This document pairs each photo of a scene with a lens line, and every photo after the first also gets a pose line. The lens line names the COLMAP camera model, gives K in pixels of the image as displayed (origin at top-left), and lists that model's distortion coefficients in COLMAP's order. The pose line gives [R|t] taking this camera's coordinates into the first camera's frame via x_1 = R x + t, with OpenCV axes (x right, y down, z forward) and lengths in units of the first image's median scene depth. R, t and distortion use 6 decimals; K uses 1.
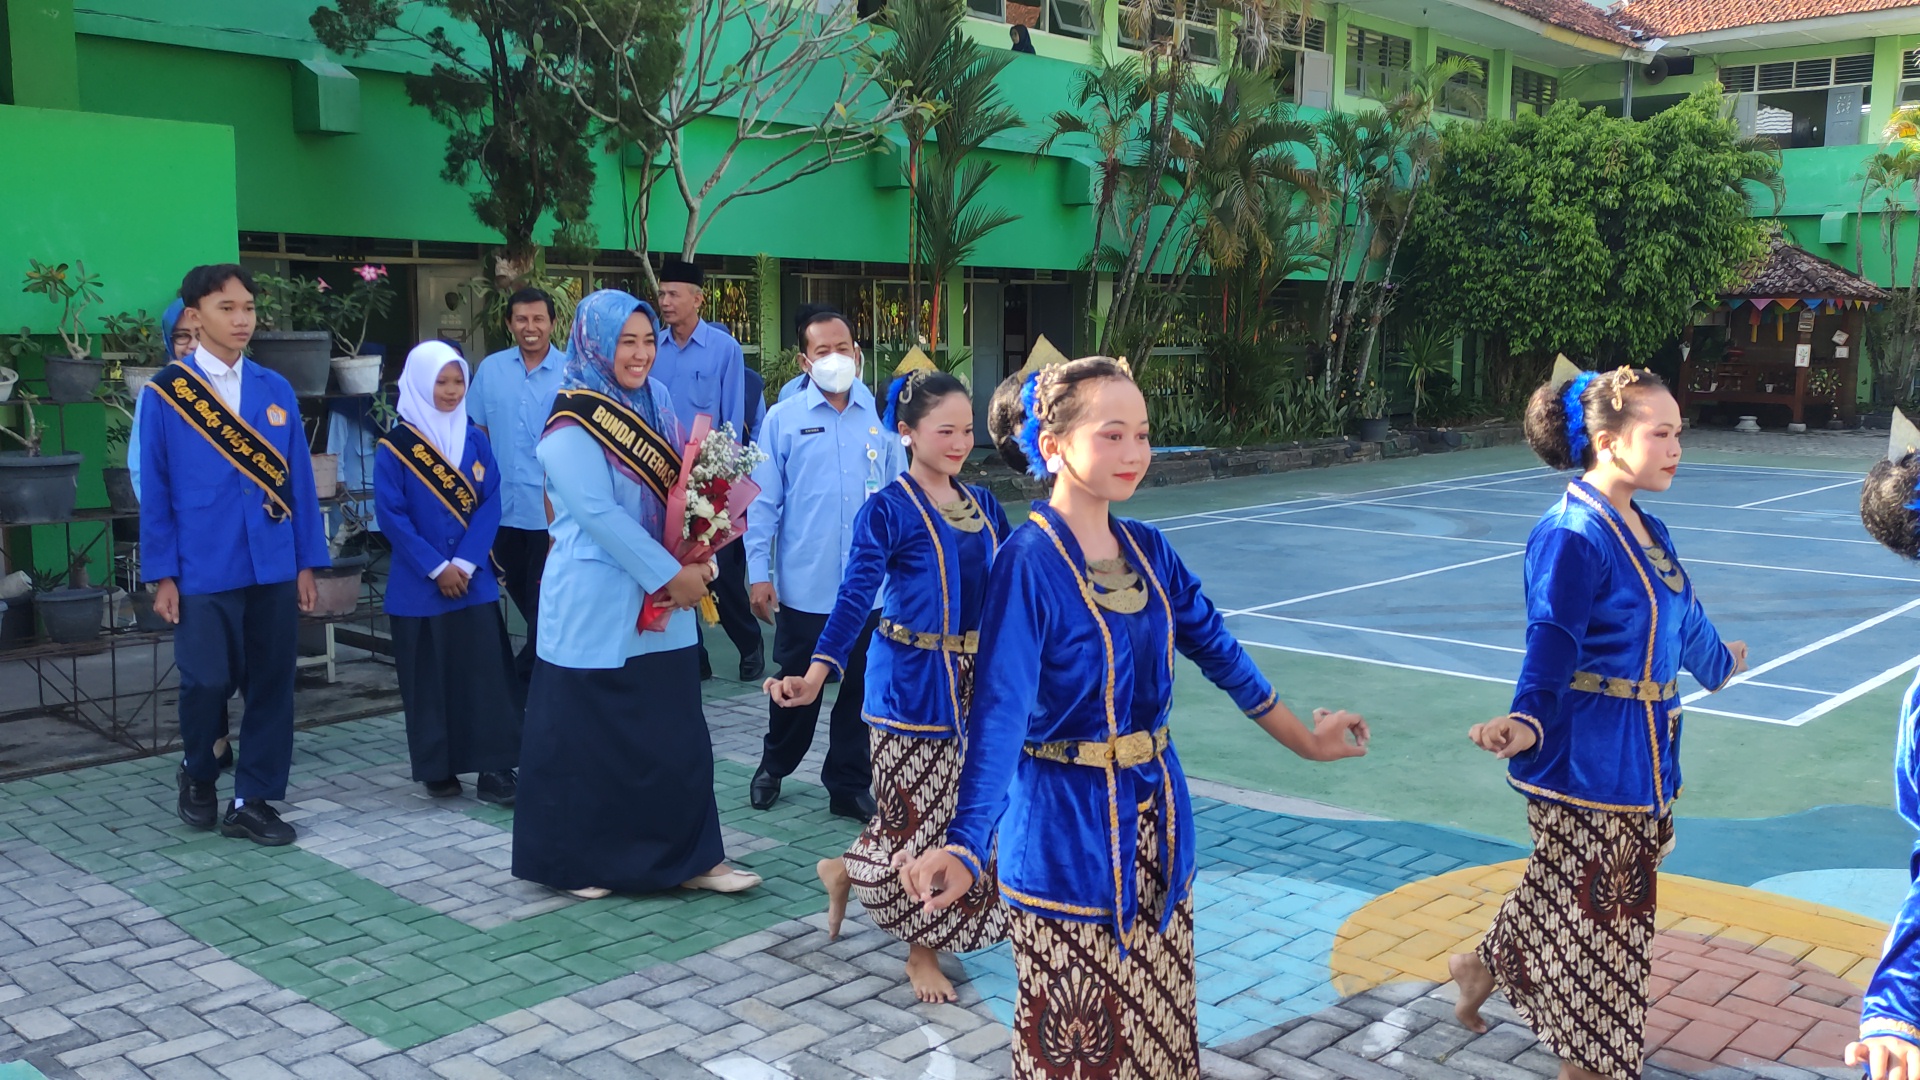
lens RADIAL K [[1665.6, 0, 960.0], [0, 1665.6, 540.0], [0, 0, 1]] dist [0.070317, -0.088018]
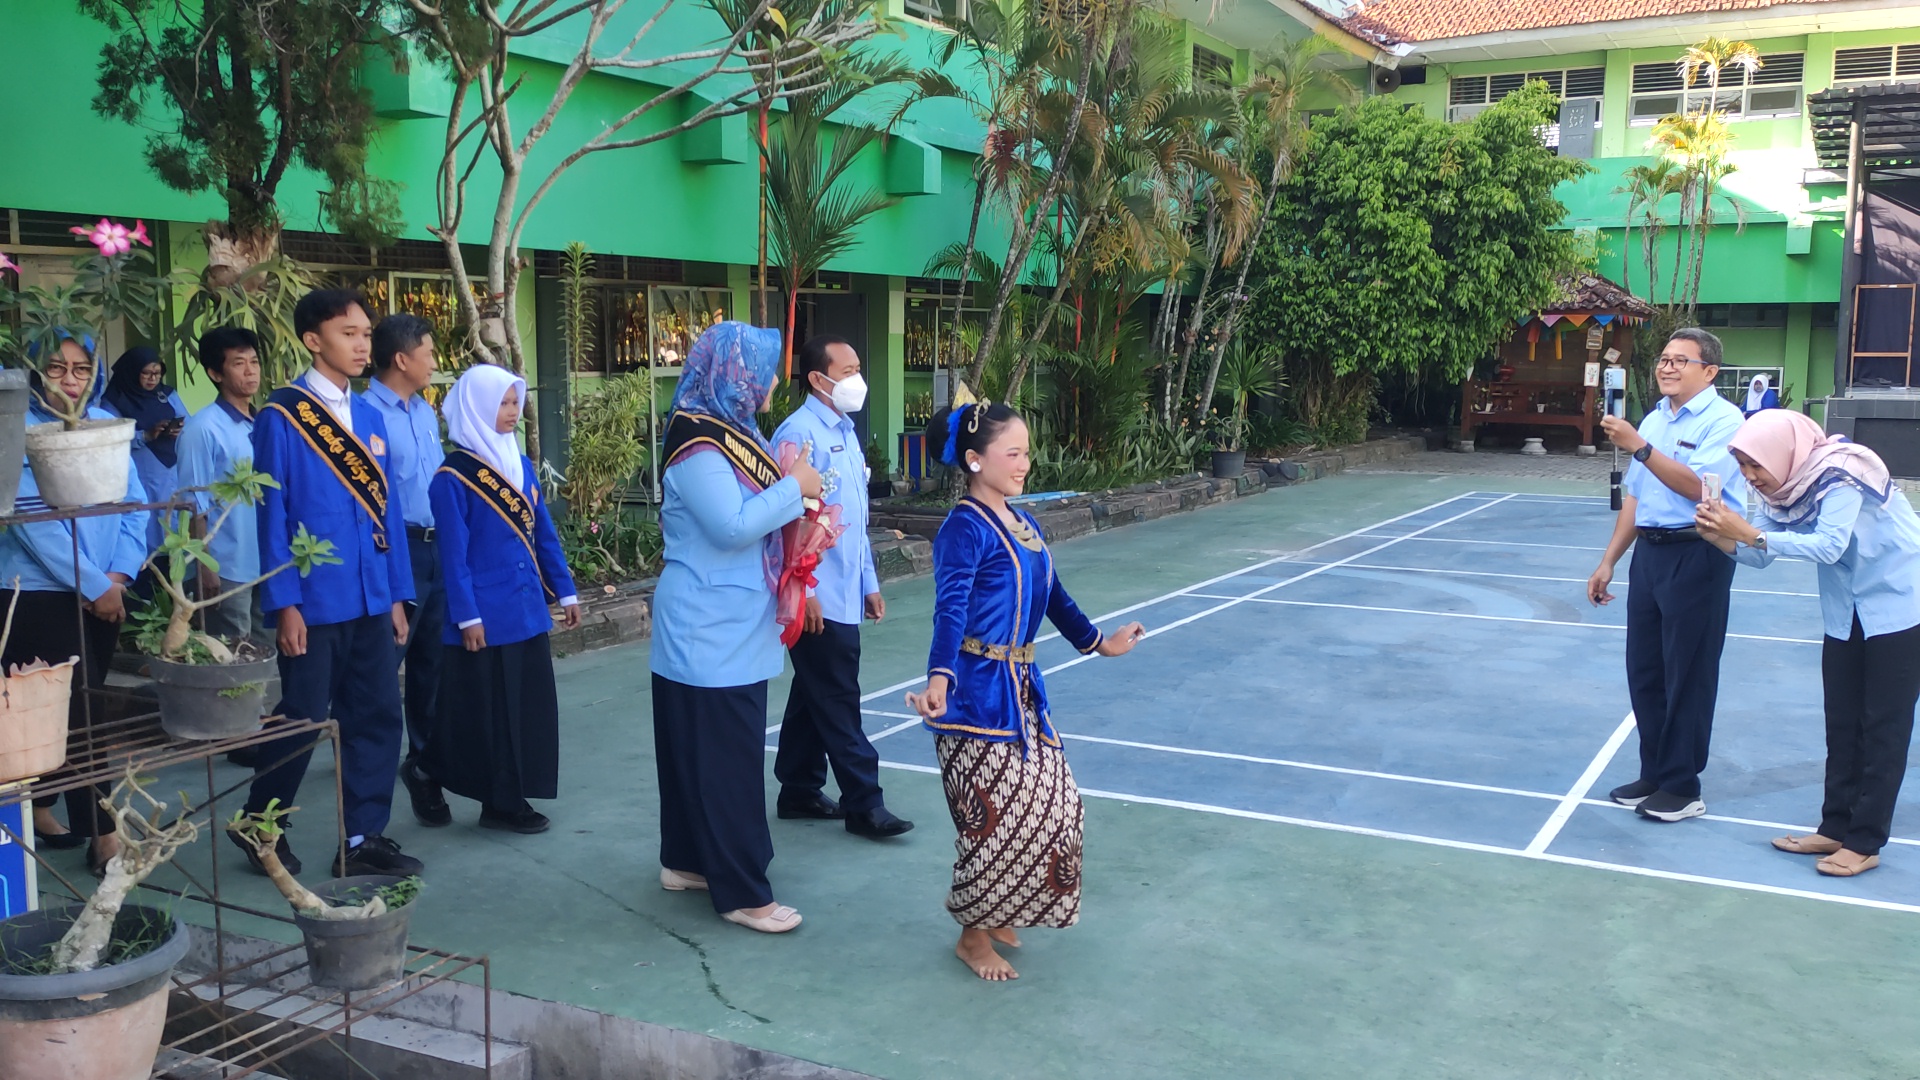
lens RADIAL K [[1665.6, 0, 960.0], [0, 1665.6, 540.0], [0, 0, 1]] dist [0.070317, -0.088018]
pose [[0.971189, -0.029006, 0.236539, -0.085969], [0.031139, 0.999501, -0.005287, -0.024676], [-0.236267, 0.012500, 0.971608, 0.182408]]
